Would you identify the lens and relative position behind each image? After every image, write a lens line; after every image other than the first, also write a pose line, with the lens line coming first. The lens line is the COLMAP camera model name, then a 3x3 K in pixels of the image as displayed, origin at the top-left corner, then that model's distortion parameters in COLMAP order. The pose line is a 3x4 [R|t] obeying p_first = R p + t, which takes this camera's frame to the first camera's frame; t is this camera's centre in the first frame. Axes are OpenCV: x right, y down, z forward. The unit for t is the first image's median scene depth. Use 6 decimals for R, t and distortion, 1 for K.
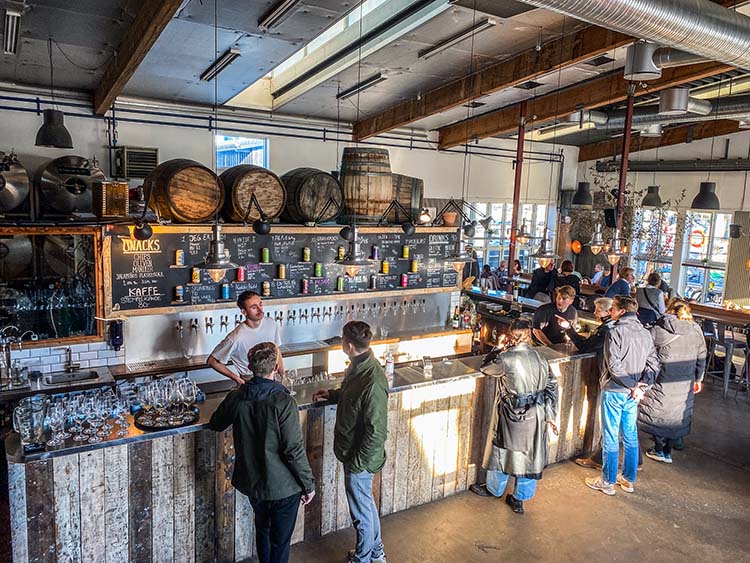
lens RADIAL K [[583.4, 0, 382.1], [0, 583.4, 280.5], [0, 0, 1]] dist [0.079388, -0.098427]
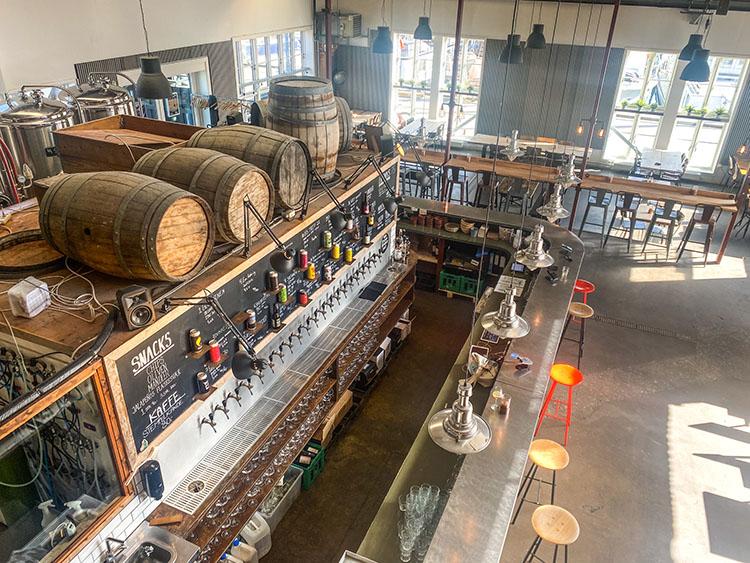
lens RADIAL K [[570.6, 0, 371.8], [0, 570.6, 279.2], [0, 0, 1]] dist [0.027581, -0.001490]
pose [[0.838494, -0.277016, 0.469245, -0.464583], [0.088009, 0.918679, 0.385075, -0.338645], [-0.537757, -0.281585, 0.794687, 0.389780]]
